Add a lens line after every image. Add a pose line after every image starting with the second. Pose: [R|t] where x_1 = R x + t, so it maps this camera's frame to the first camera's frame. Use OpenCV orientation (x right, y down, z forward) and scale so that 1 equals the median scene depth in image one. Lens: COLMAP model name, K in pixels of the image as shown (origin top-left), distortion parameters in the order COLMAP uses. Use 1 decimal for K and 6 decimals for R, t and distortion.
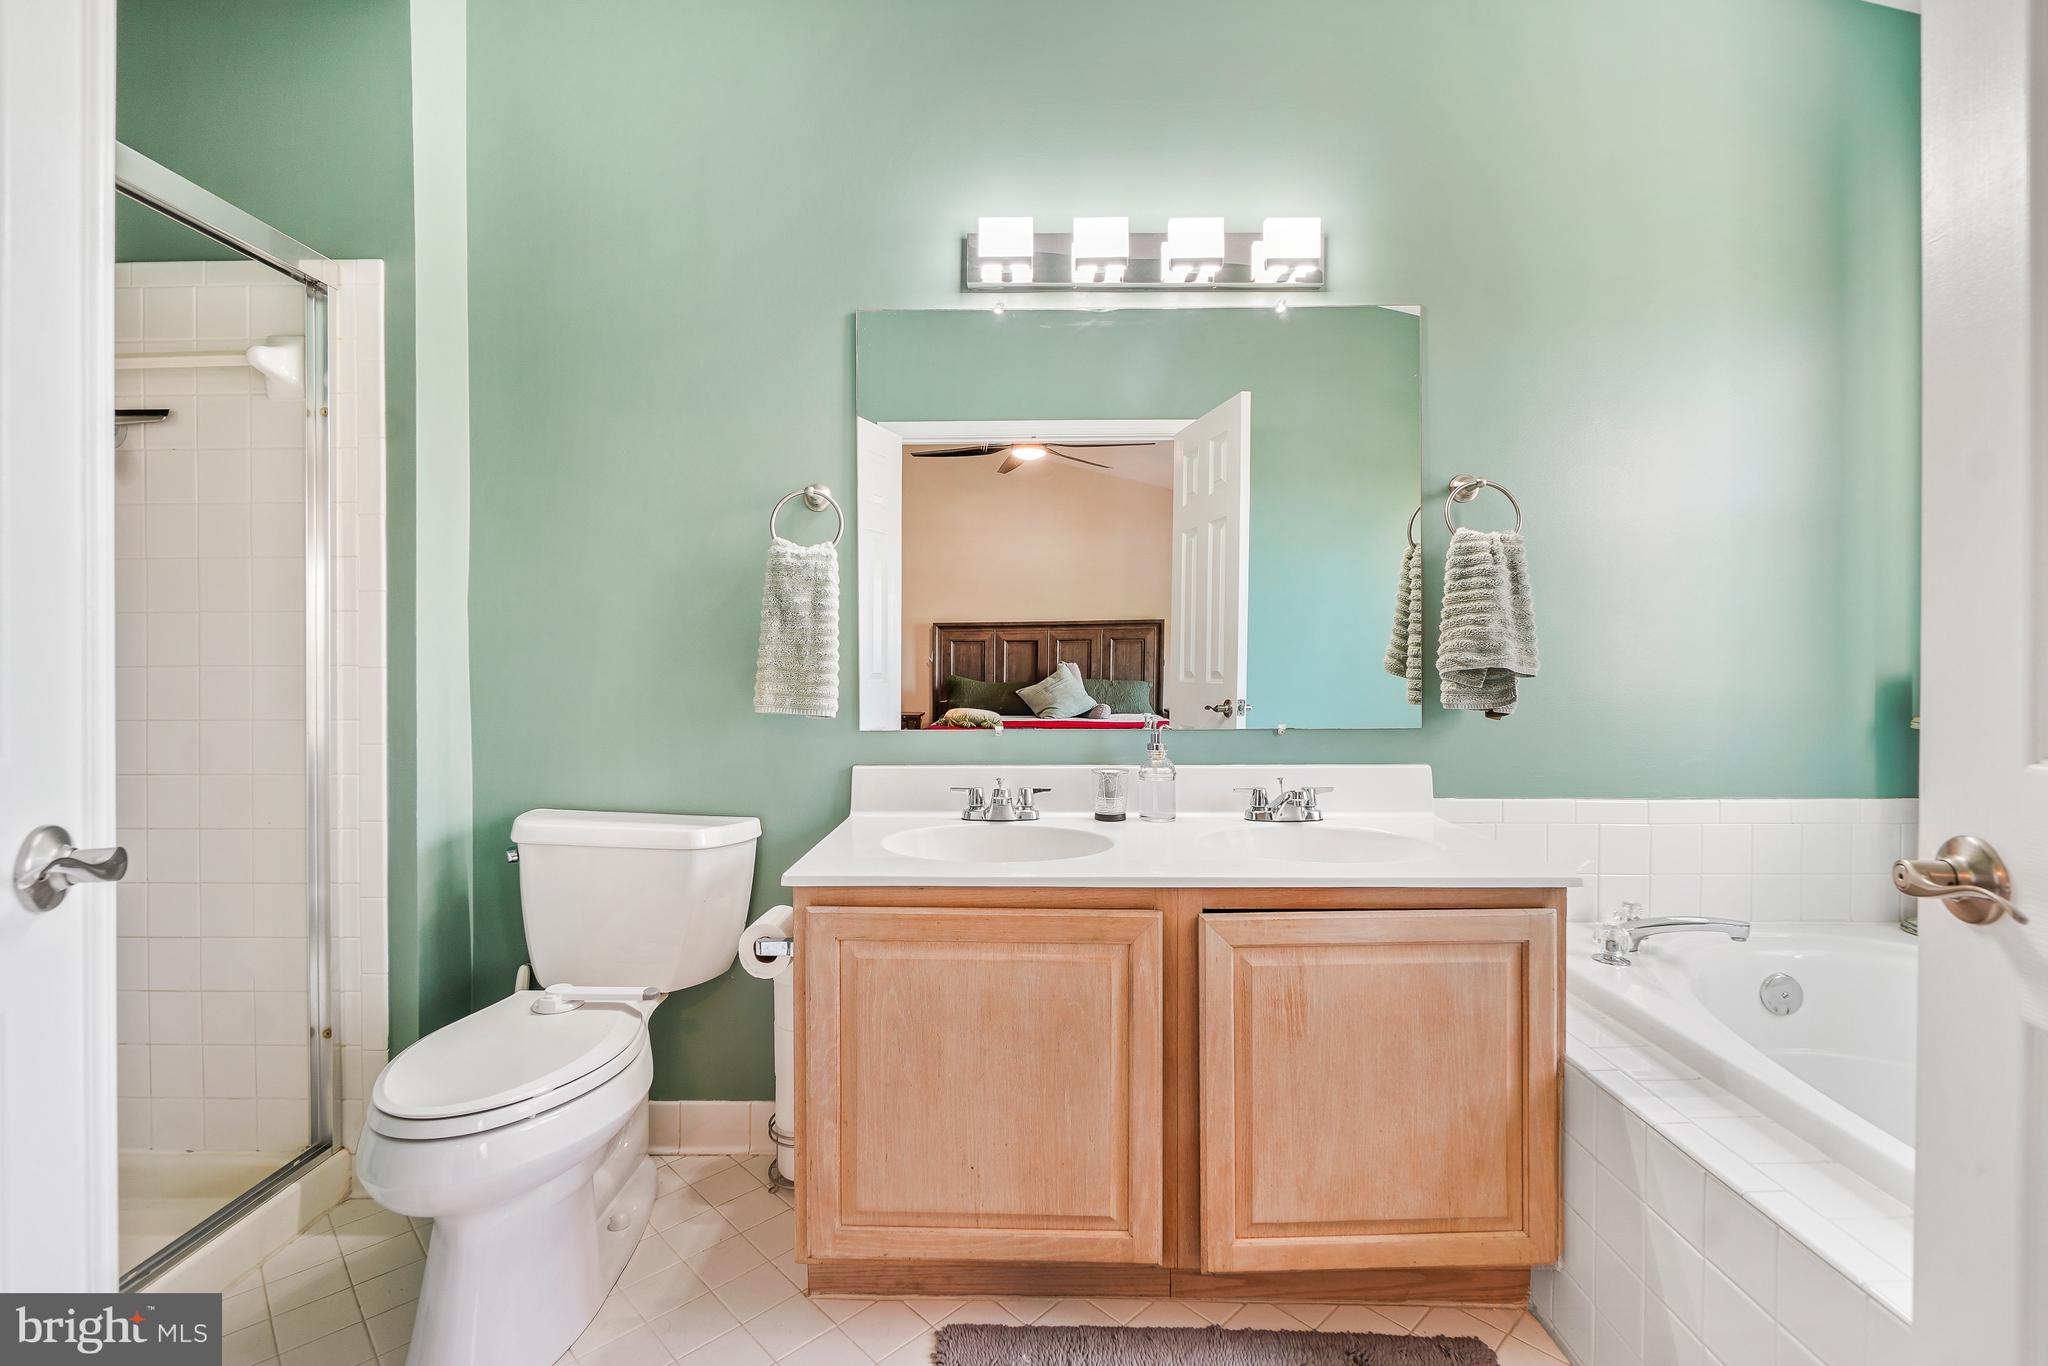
lens RADIAL K [[915.0, 0, 1021.5], [0, 915.0, 657.2], [0, 0, 1]] dist [-0.031708, 0.004971]
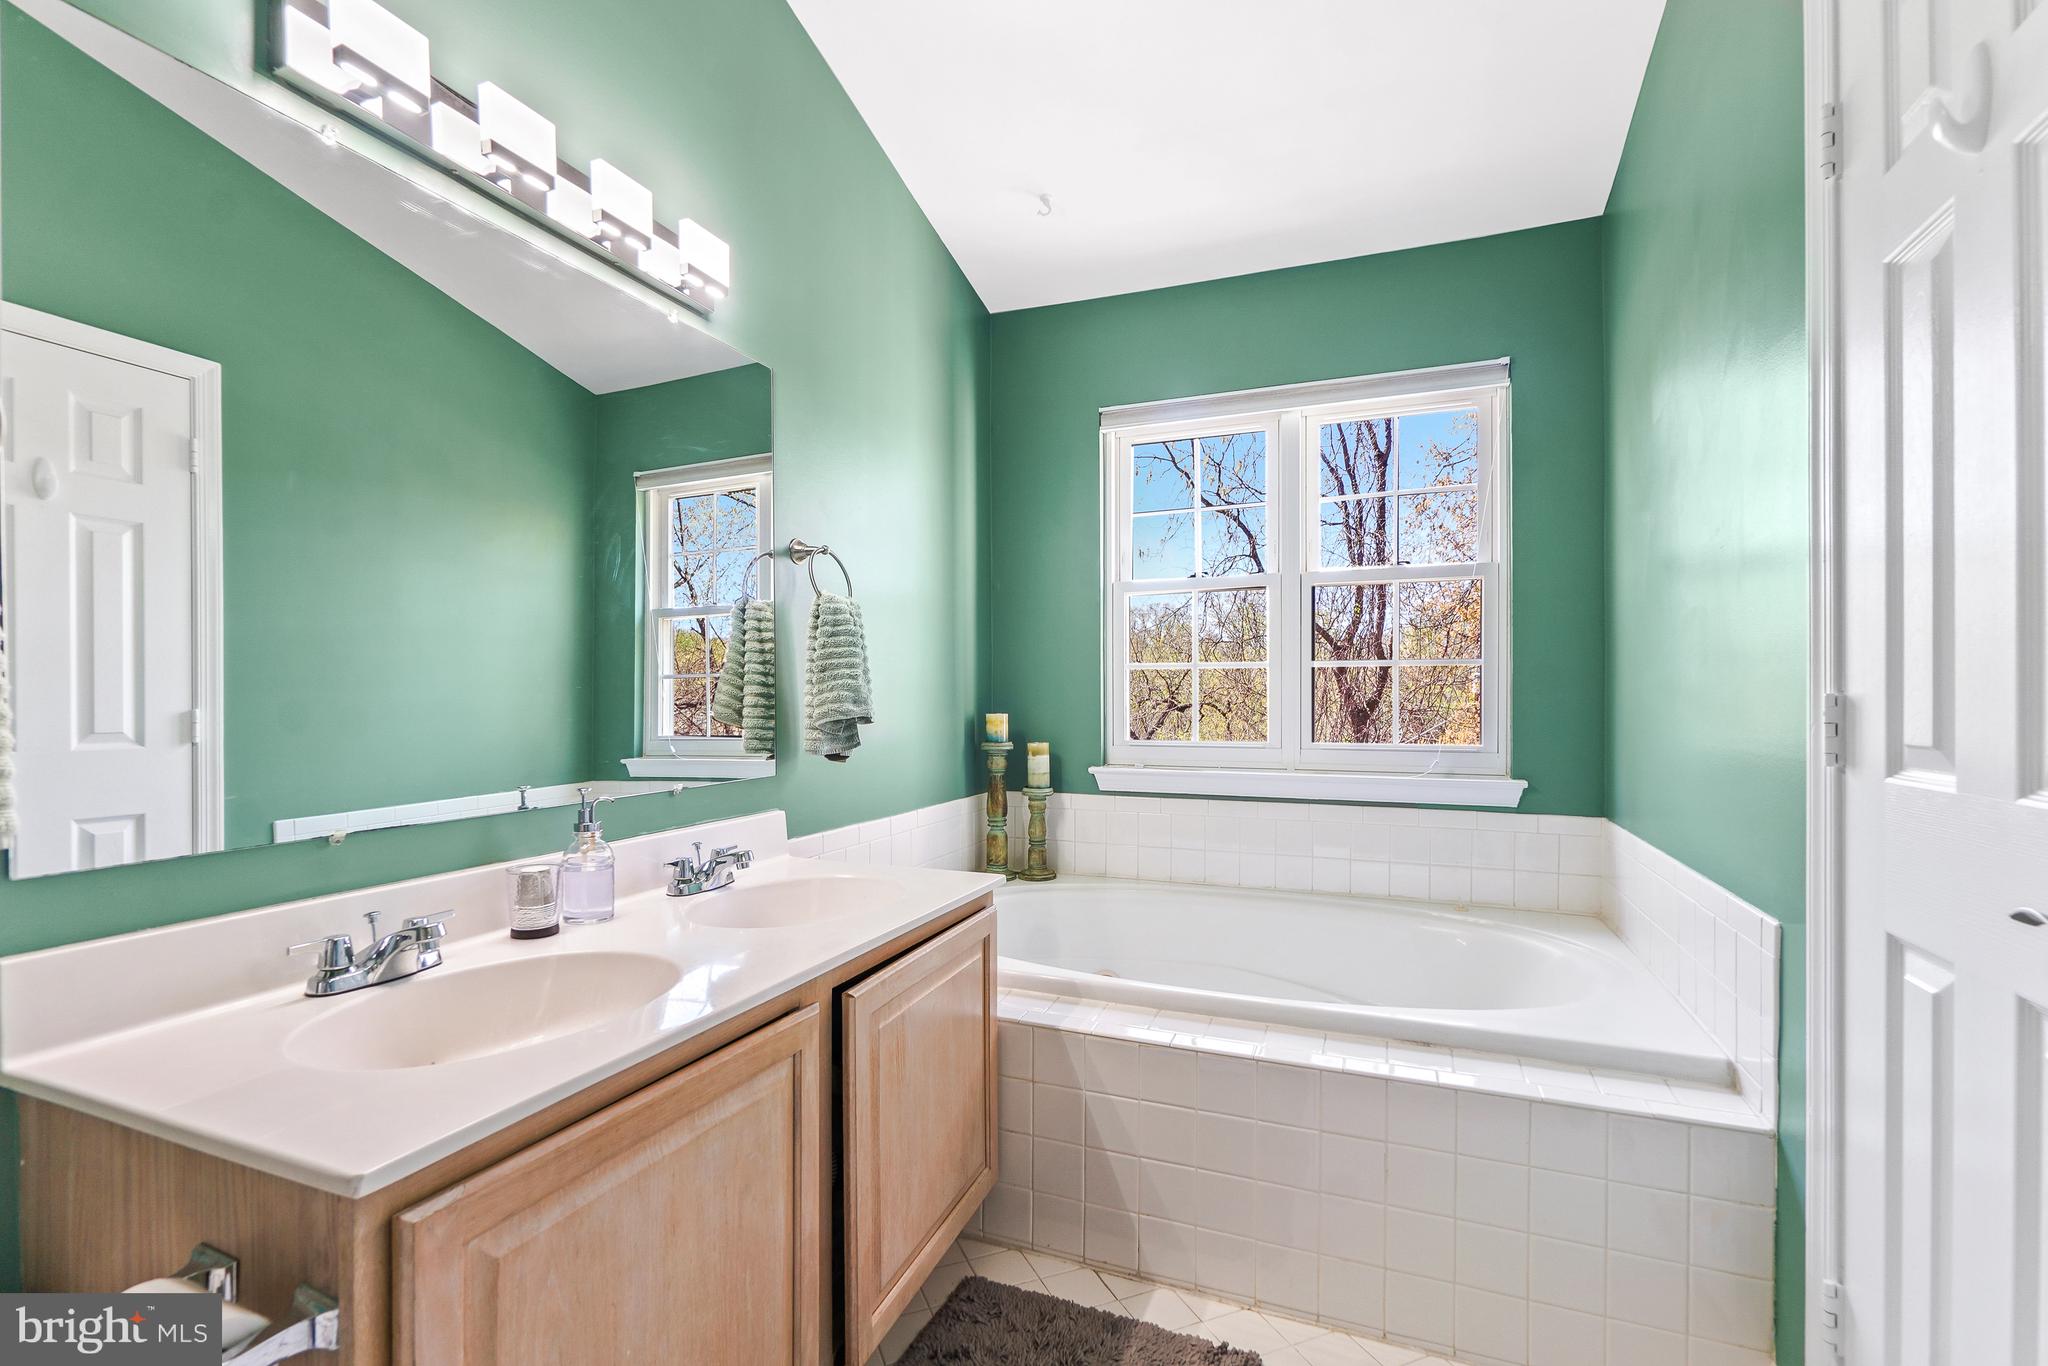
lens RADIAL K [[915.0, 0, 1022.1], [0, 915.0, 697.5], [0, 0, 1]] dist [-0.031708, 0.004971]
pose [[0.337165, -0.003912, 0.941438, -0.485396], [-0.001178, 0.999989, 0.004577, -0.017707], [-0.941445, -0.002652, 0.337156, 0.413197]]
